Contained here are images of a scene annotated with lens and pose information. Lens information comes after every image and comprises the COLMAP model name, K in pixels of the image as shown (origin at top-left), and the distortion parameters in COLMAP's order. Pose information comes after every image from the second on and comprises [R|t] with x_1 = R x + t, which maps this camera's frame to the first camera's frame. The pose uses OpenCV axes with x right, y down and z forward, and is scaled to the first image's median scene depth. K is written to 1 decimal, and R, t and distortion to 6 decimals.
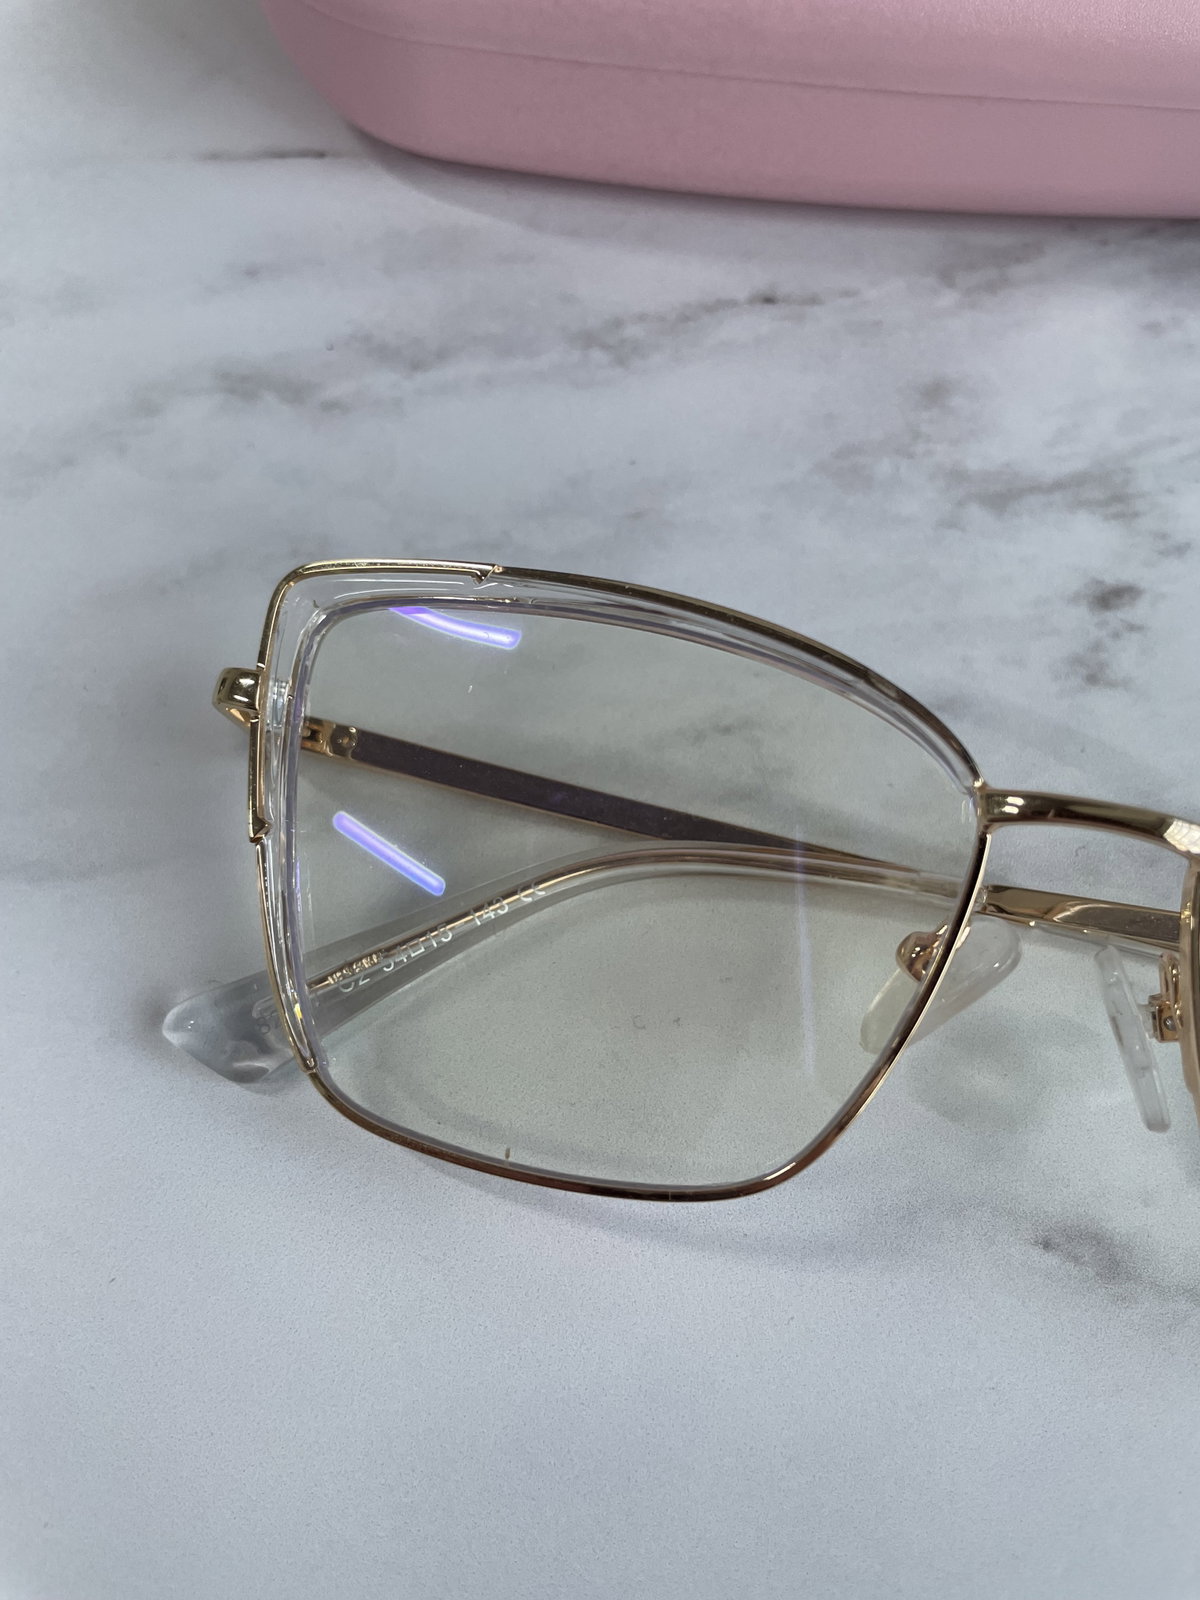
lens RADIAL K [[1158.4, 0, 587.9], [0, 1158.4, 807.1], [0, 0, 1]] dist [0.063565, -0.113548]
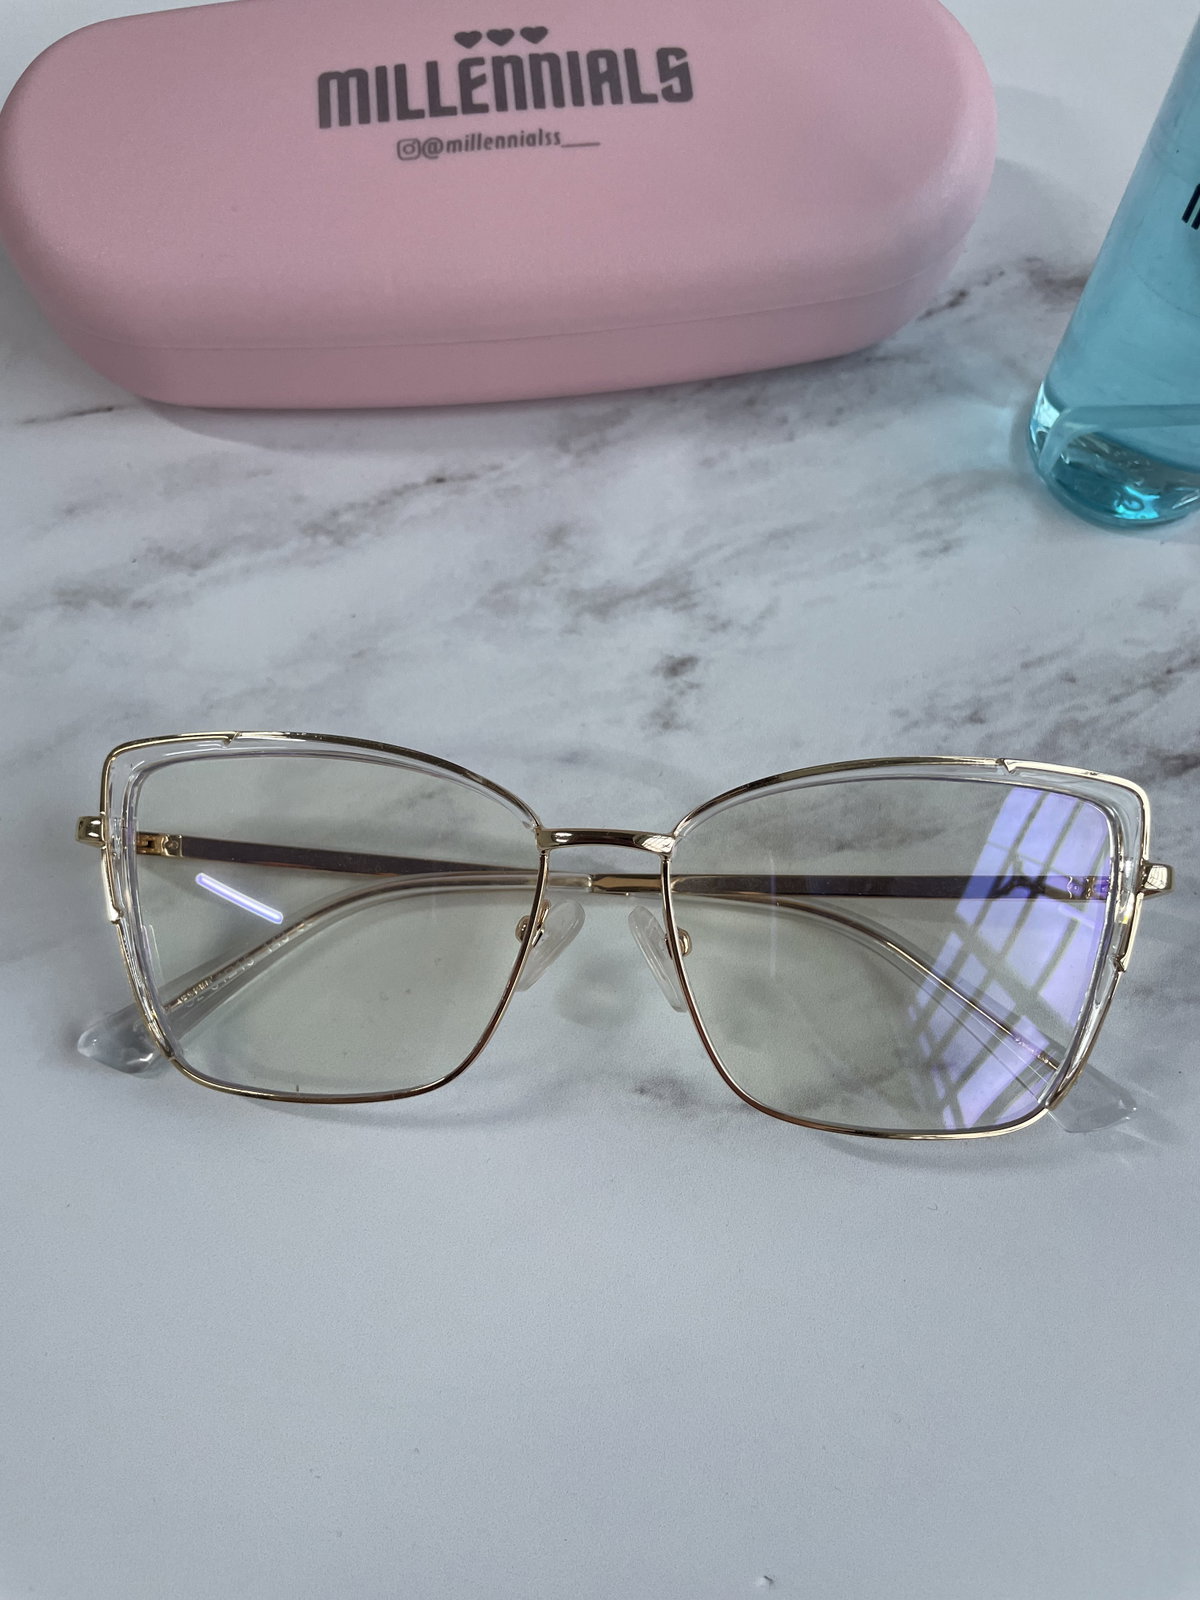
lens RADIAL K [[1158.4, 0, 587.9], [0, 1158.4, 807.1], [0, 0, 1]] dist [0.063565, -0.113548]
pose [[0.988055, -0.150616, 0.032593, 0.243810], [0.149828, 0.988385, 0.025417, -0.053622], [-0.036042, -0.020230, 0.999145, -0.463316]]
